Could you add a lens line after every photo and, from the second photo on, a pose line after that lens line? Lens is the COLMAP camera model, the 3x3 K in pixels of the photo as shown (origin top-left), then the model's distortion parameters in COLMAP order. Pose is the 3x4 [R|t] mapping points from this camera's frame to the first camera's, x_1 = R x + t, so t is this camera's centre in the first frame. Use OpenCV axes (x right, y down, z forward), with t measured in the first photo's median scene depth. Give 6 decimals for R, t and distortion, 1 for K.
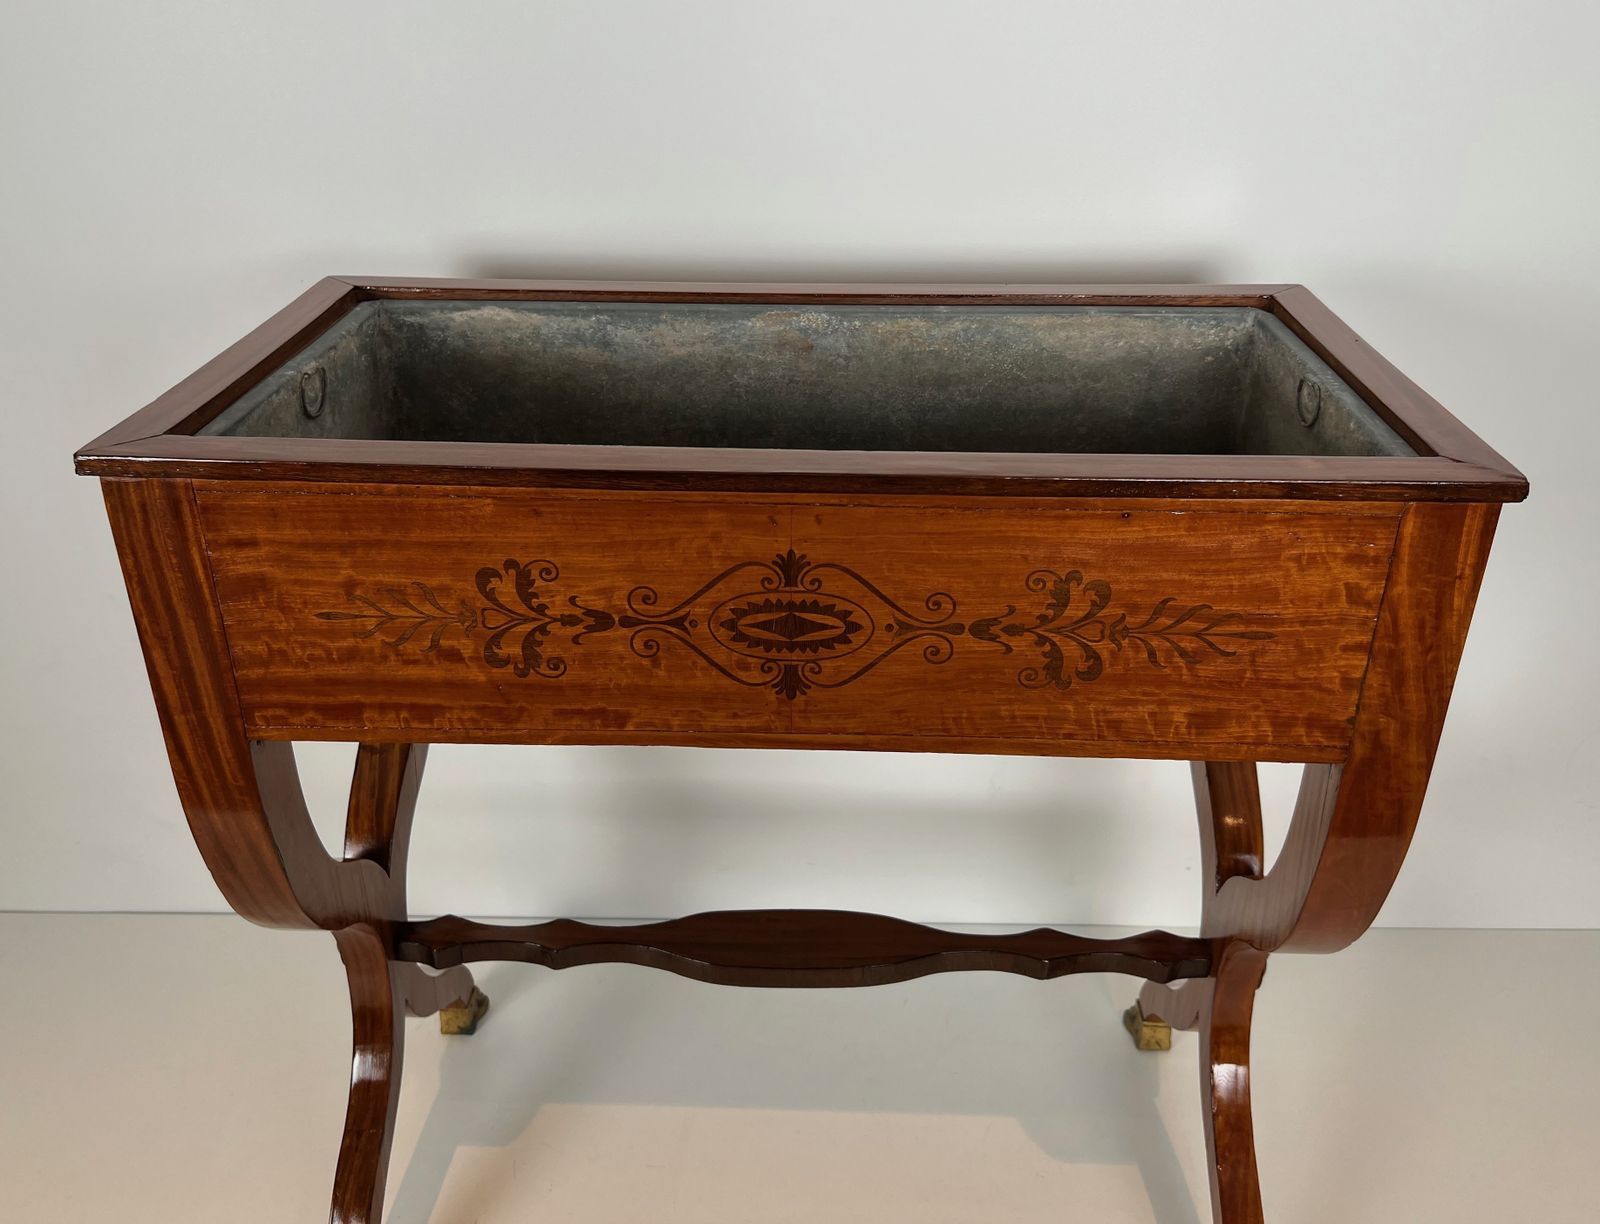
lens RADIAL K [[1337.4, 0, 802.7], [0, 1337.4, 573.4], [0, 0, 1]] dist [0.137352, -0.345647]
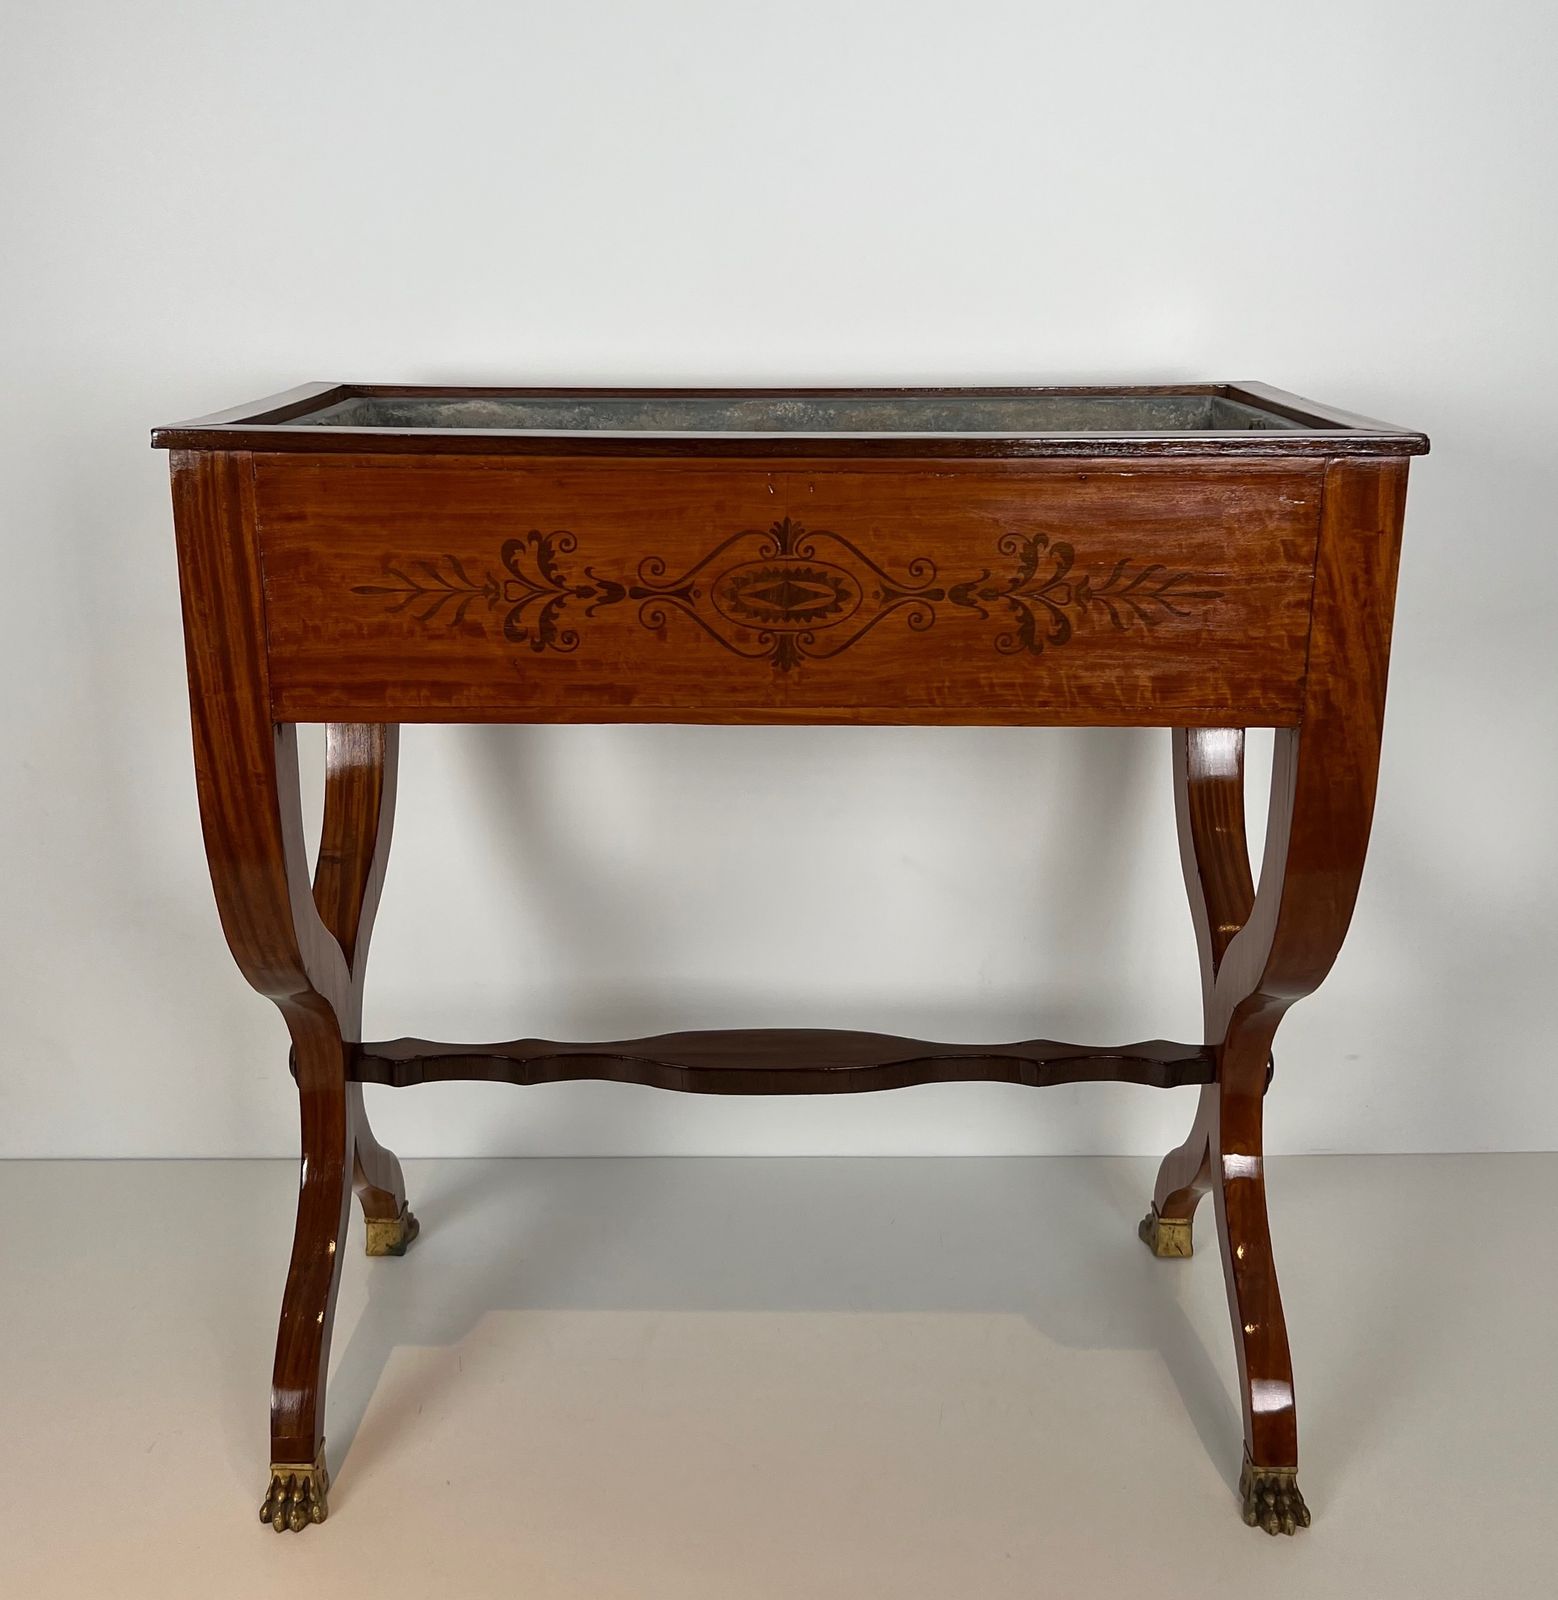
lens RADIAL K [[1797.1, 0, 763.5], [0, 1797.1, 718.6], [0, 0, 1]] dist [0.186243, -0.486376]
pose [[0.999660, -0.008705, 0.024590, -0.064633], [0.013477, 0.979476, -0.201112, 0.433622], [-0.022334, 0.201375, 0.979260, -0.422153]]
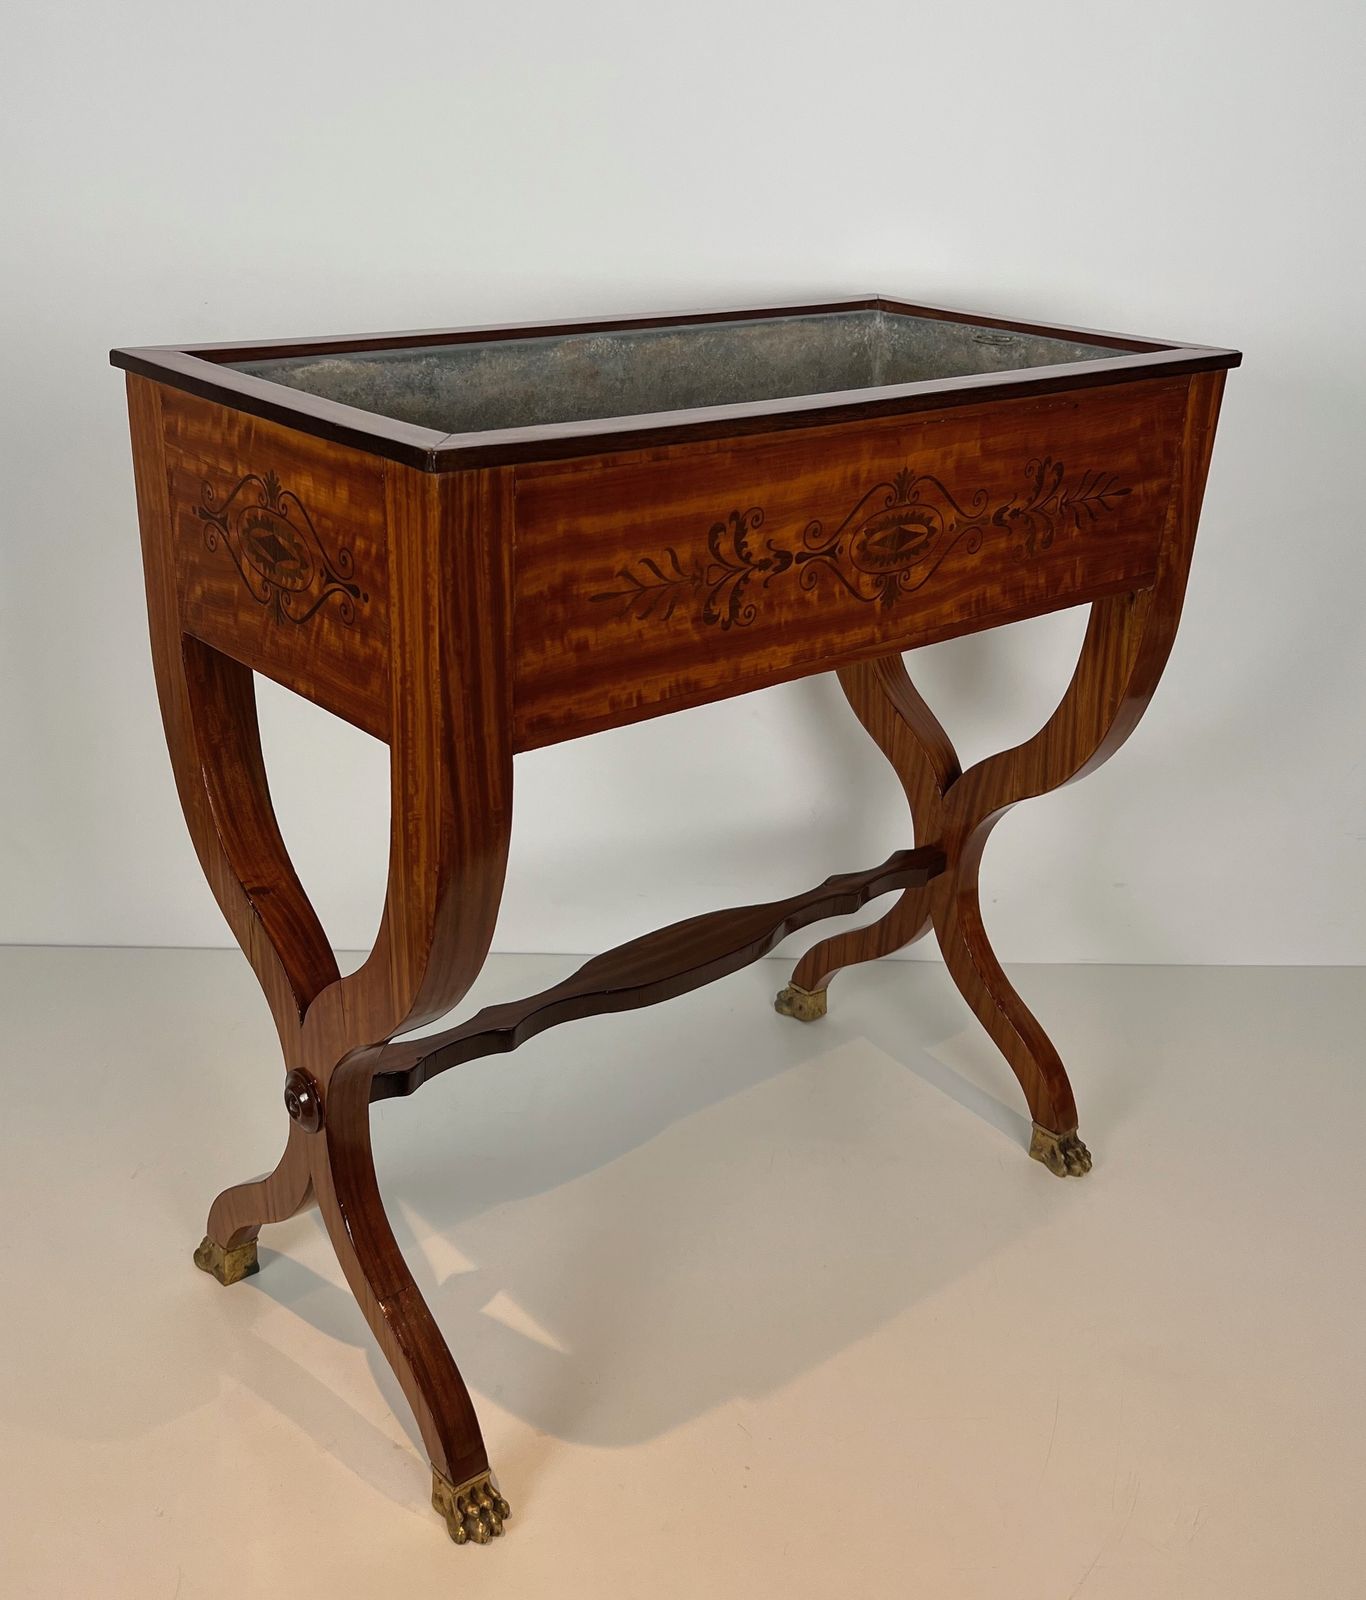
lens RADIAL K [[1654.6, 0, 644.7], [0, 1654.6, 803.9], [0, 0, 1]] dist [0.079251, -0.008188]
pose [[0.741318, -0.246773, 0.624140, -1.157793], [0.269908, 0.961052, 0.059400, 0.117494], [-0.614489, 0.124426, 0.779051, 0.011191]]
